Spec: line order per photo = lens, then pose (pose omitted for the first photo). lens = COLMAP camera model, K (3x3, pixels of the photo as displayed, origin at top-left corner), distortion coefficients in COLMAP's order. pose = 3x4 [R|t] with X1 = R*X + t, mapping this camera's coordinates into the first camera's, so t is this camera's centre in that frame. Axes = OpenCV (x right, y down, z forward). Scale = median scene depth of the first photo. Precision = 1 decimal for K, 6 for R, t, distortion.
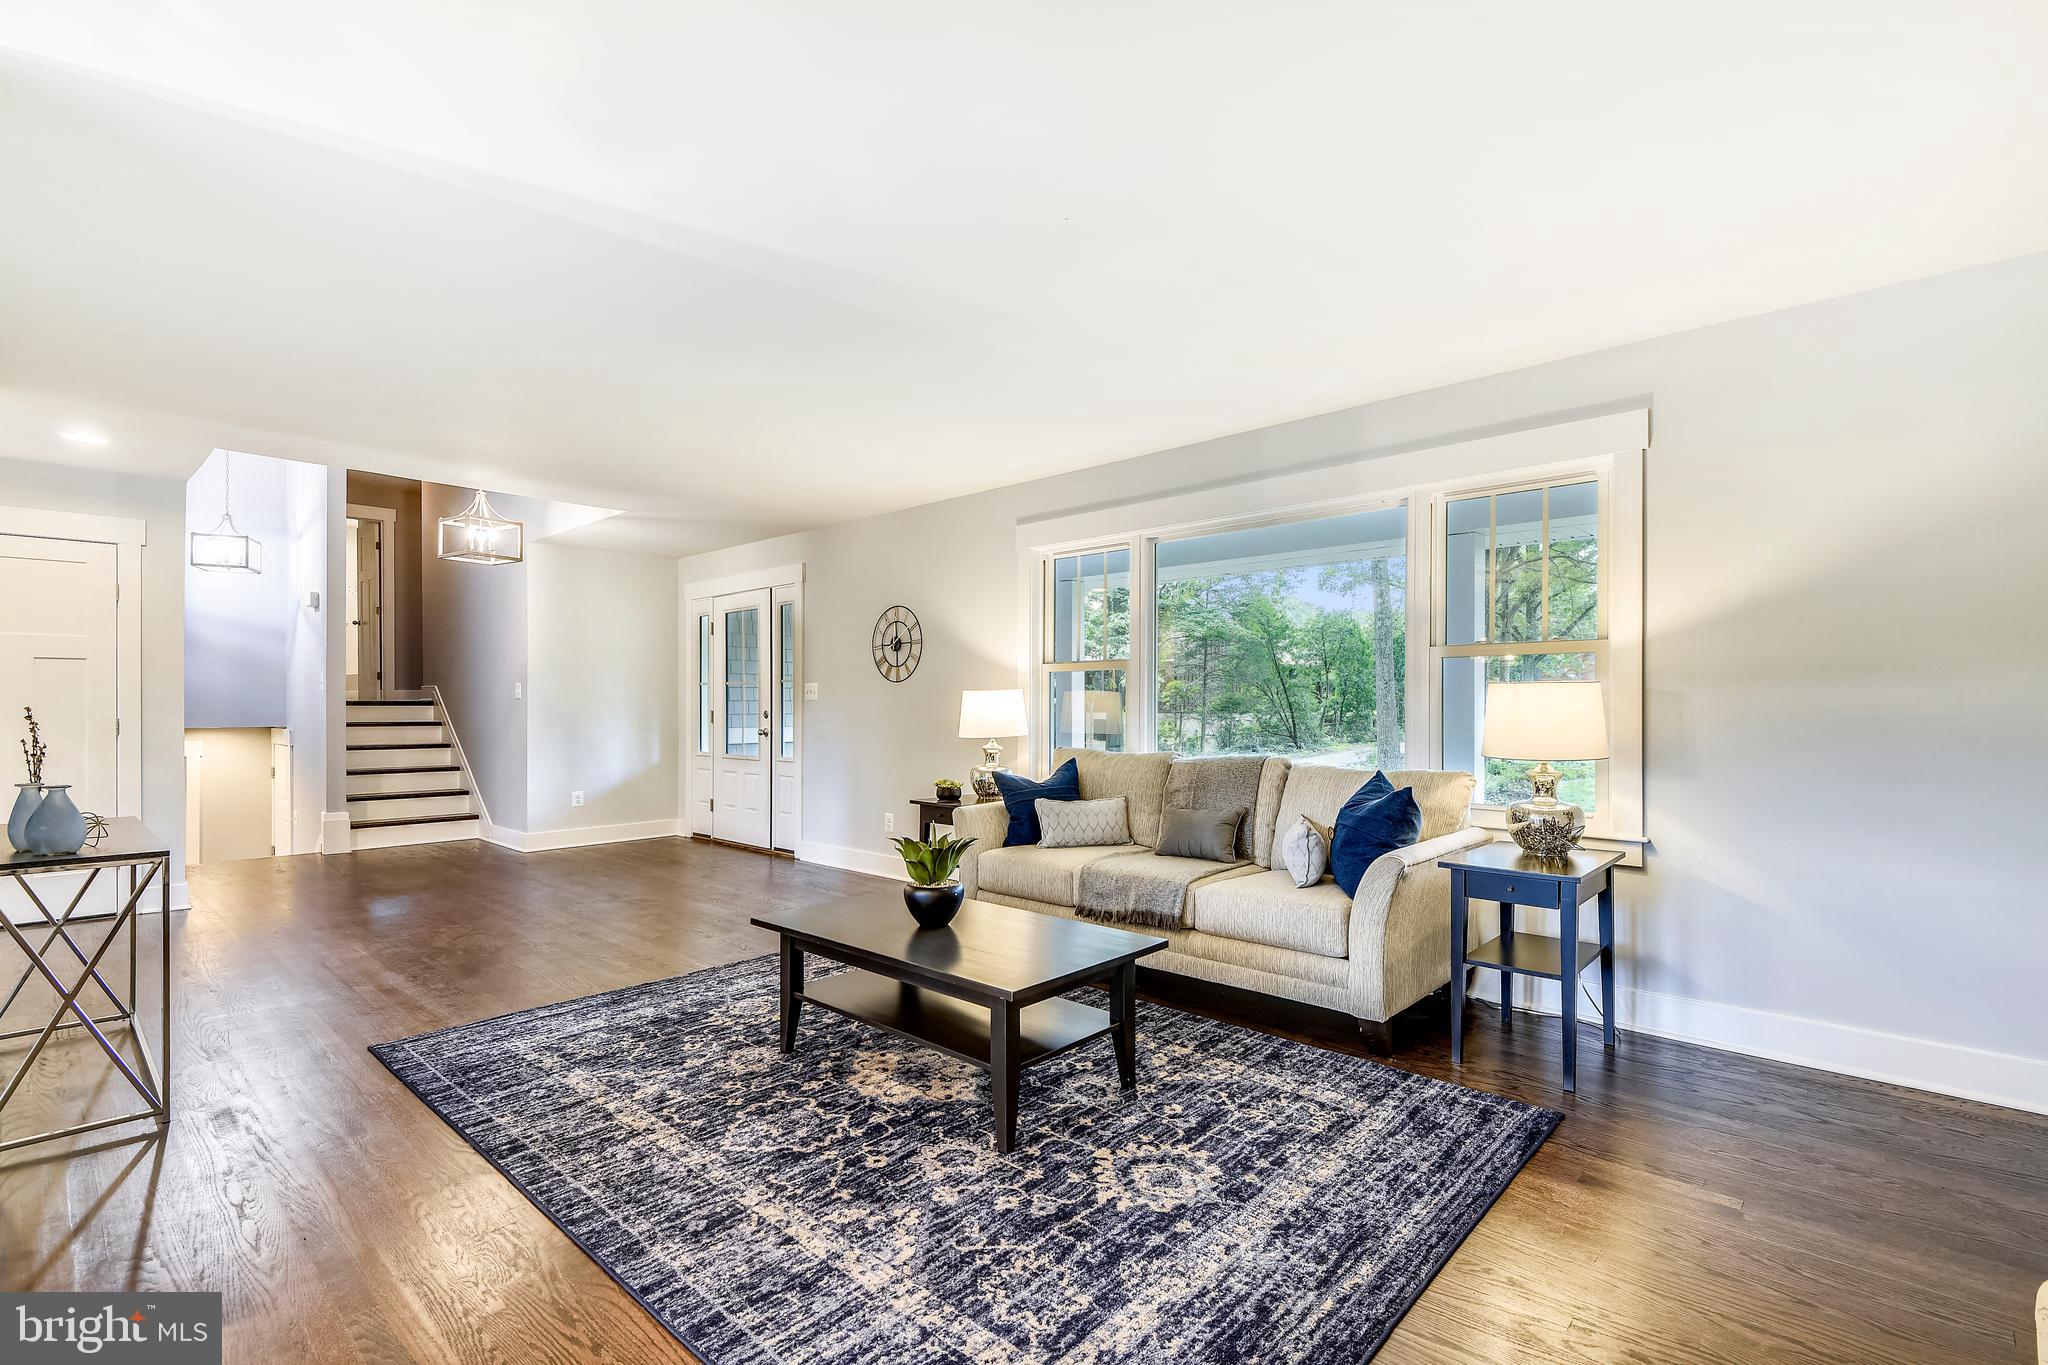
lens RADIAL K [[936.3, 0, 1035.8], [0, 936.3, 698.6], [0, 0, 1]] dist [0.010472, -0.006118]
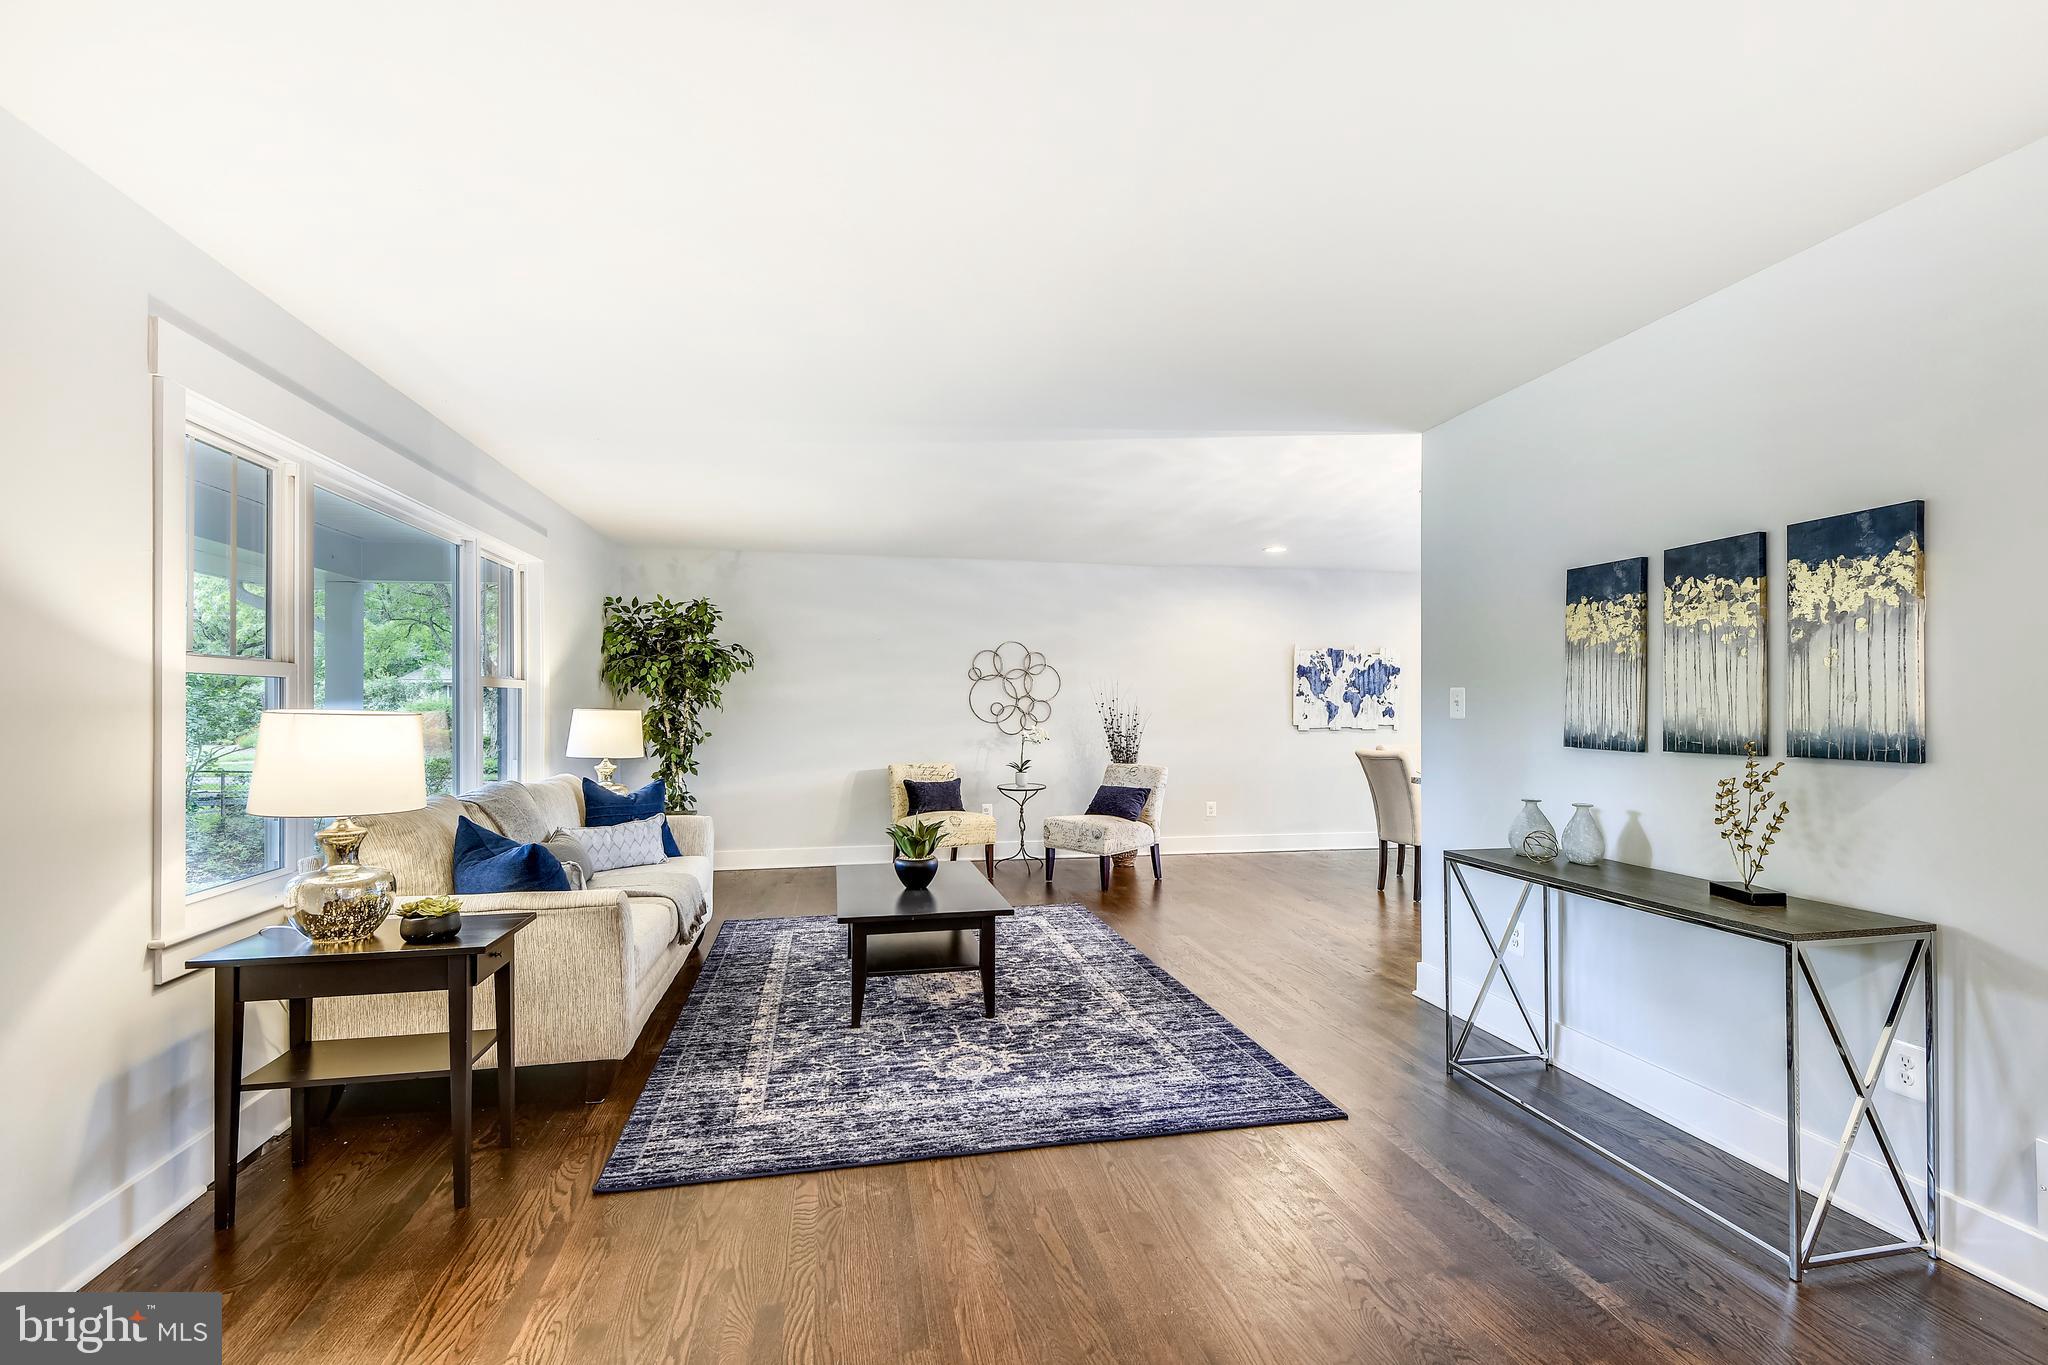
lens RADIAL K [[924.9, 0, 1039.7], [0, 924.9, 679.7], [0, 0, 1]] dist [0.020681, -0.005237]
pose [[-0.816701, 0.019390, 0.576735, -1.047865], [0.000980, 0.999480, -0.032215, -0.018107], [-0.577060, -0.025744, -0.816296, 2.014177]]
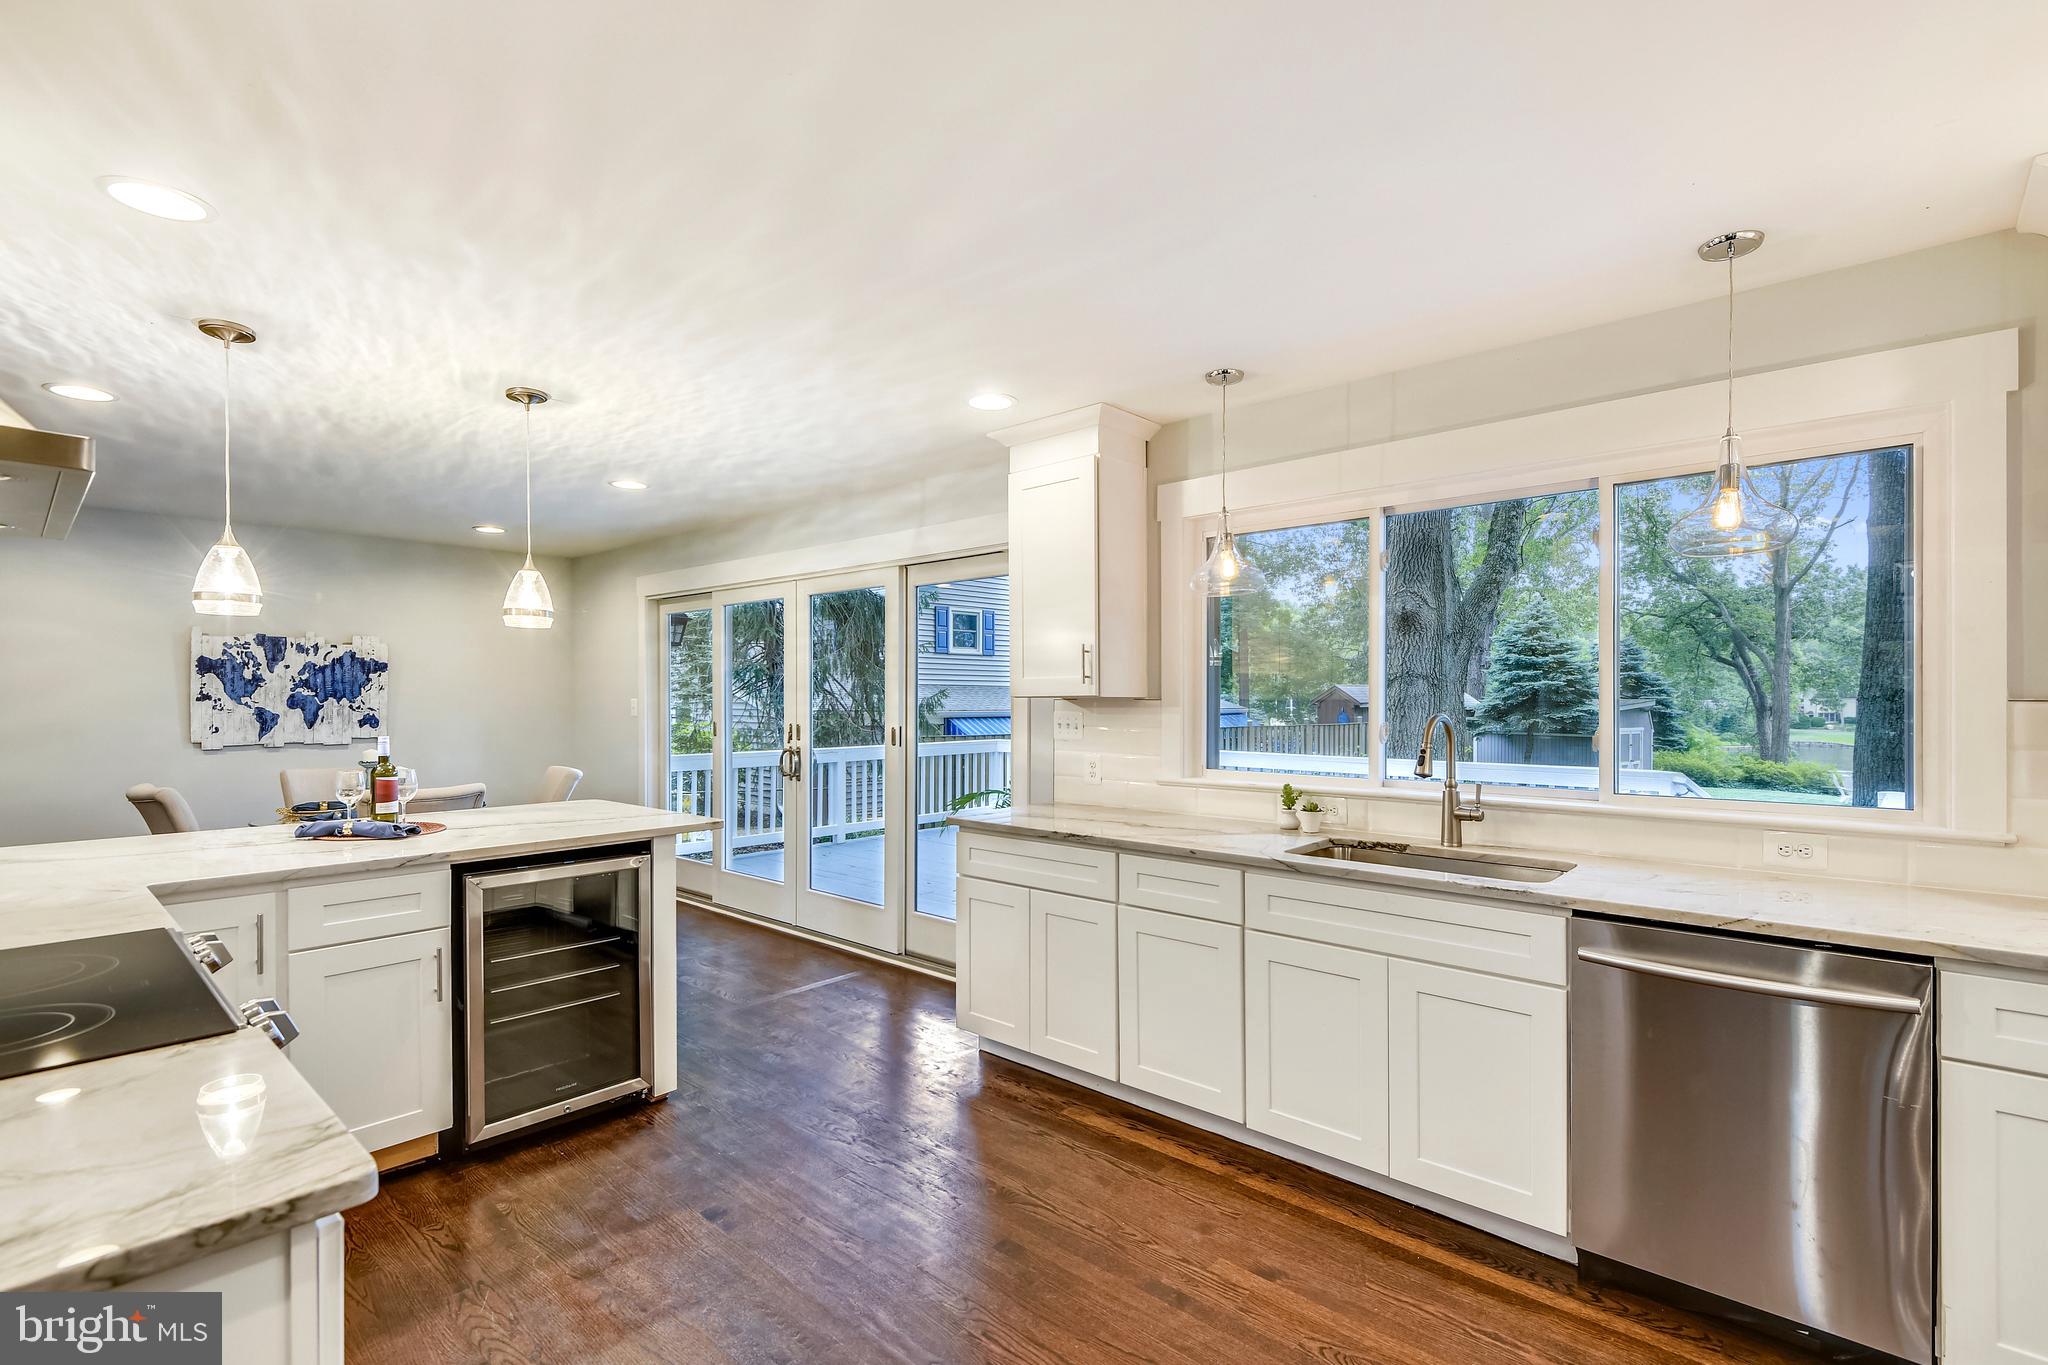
lens RADIAL K [[936.3, 0, 1030.6], [0, 936.3, 702.9], [0, 0, 1]] dist [0.010472, -0.006118]
pose [[-0.999677, 0.002546, -0.025303, -1.756243], [0.002420, 0.999985, 0.004982, -0.057454], [0.025315, 0.004919, -0.999667, 1.336091]]
